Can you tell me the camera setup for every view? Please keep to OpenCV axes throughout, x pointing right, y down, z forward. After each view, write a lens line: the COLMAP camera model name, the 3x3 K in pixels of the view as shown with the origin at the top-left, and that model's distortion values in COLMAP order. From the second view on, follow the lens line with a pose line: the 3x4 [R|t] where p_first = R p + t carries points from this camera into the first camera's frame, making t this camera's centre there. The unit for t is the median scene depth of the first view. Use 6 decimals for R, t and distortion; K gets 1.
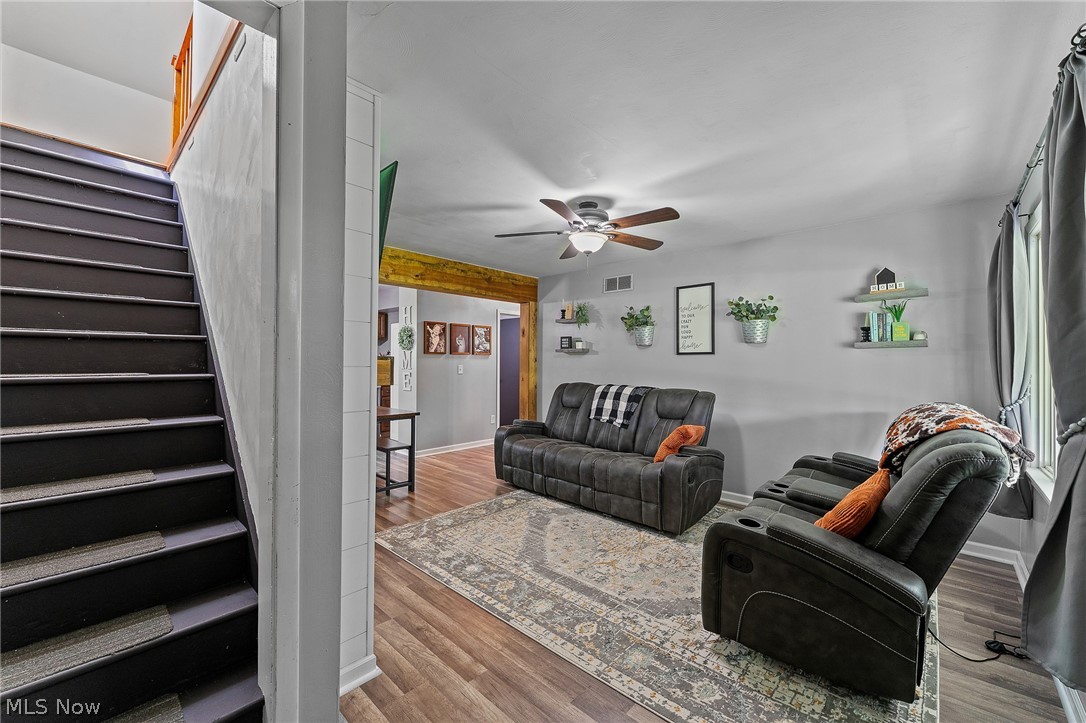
lens RADIAL K [[430.8, 0, 547.4], [0, 430.8, 358.6], [0, 0, 1]] dist [0.000868, 0.000260]
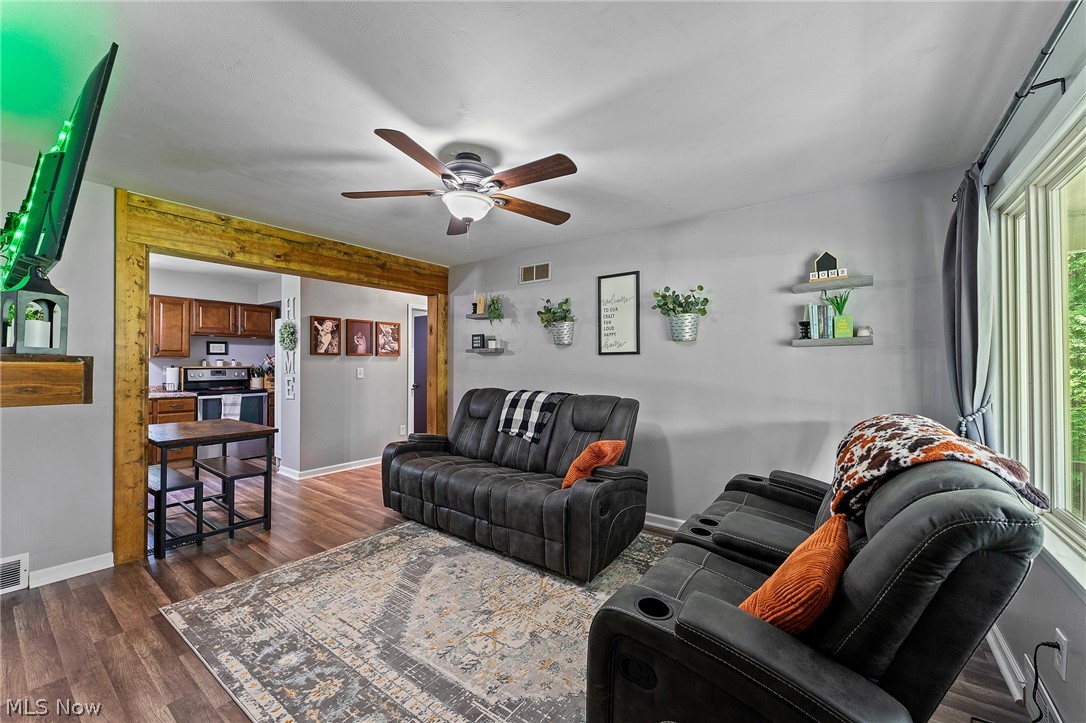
lens RADIAL K [[430.8, 0, 547.4], [0, 430.8, 358.6], [0, 0, 1]] dist [0.000868, 0.000260]
pose [[0.993627, -0.002562, 0.112687, 0.130744], [0.003045, 0.999987, -0.004117, 0.001713], [-0.112675, 0.004434, 0.993622, 0.201807]]
